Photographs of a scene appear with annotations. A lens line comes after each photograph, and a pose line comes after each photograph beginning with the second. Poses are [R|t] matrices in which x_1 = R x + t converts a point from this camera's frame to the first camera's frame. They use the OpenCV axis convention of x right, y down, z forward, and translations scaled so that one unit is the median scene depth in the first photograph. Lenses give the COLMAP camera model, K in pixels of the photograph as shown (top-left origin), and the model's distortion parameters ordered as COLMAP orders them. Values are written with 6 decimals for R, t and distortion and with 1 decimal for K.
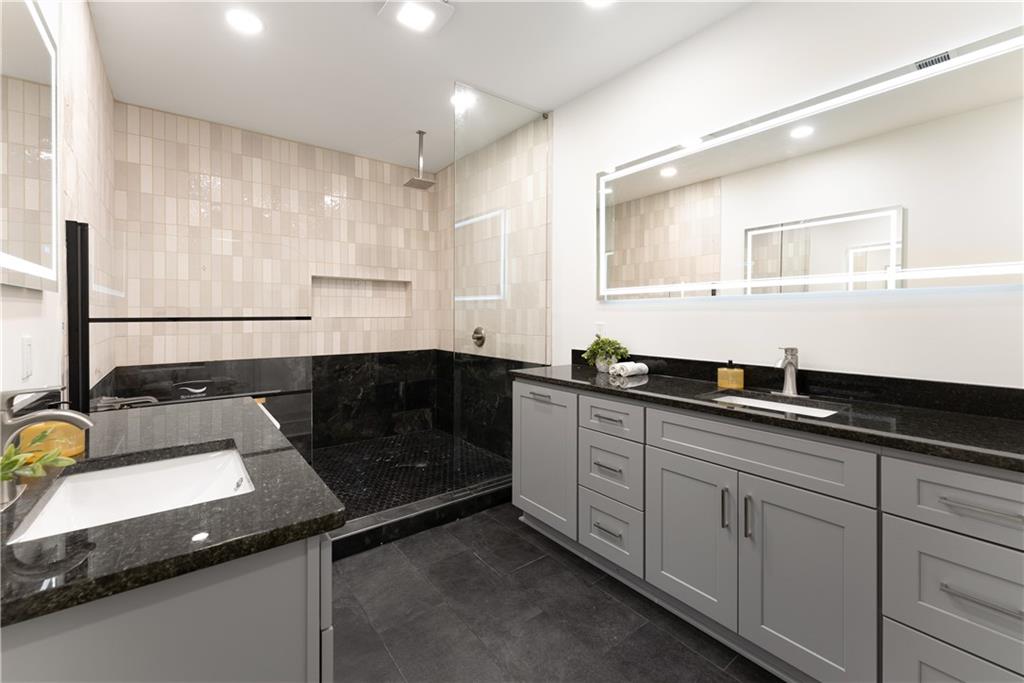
lens RADIAL K [[424.2, 0, 507.0], [0, 424.2, 324.0], [0, 0, 1]] dist [0.000915, 0.000053]
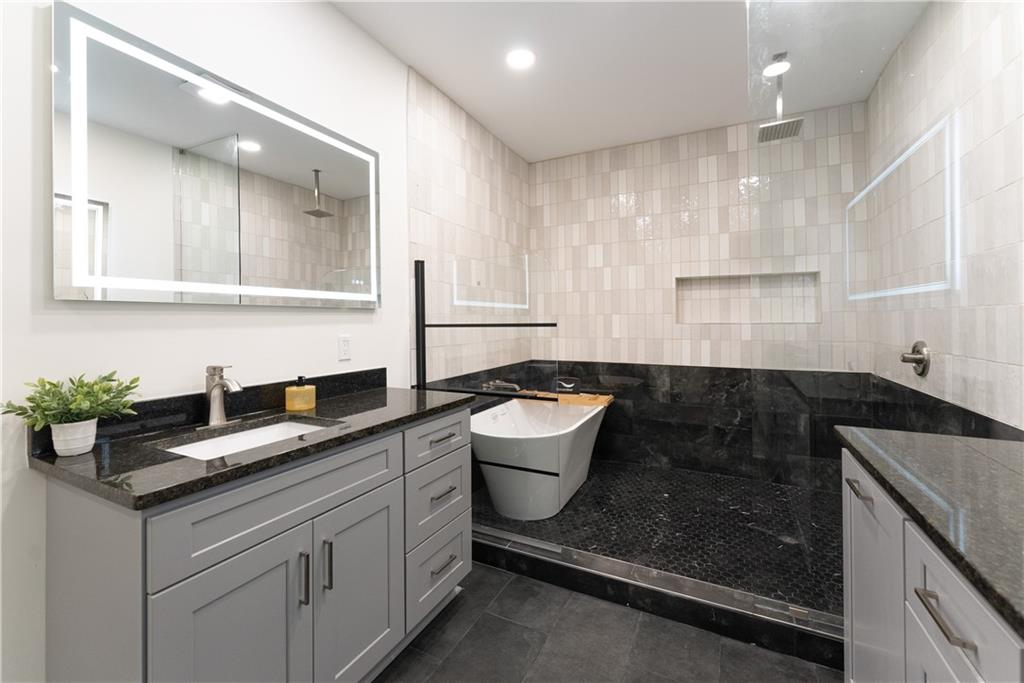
lens RADIAL K [[424.2, 0, 507.0], [0, 424.2, 324.0], [0, 0, 1]] dist [0.000915, 0.000053]
pose [[0.425993, 0.003306, -0.904720, 0.217036], [-0.013483, 0.999905, -0.002694, -0.006835], [0.904626, 0.013346, 0.425998, 0.286877]]
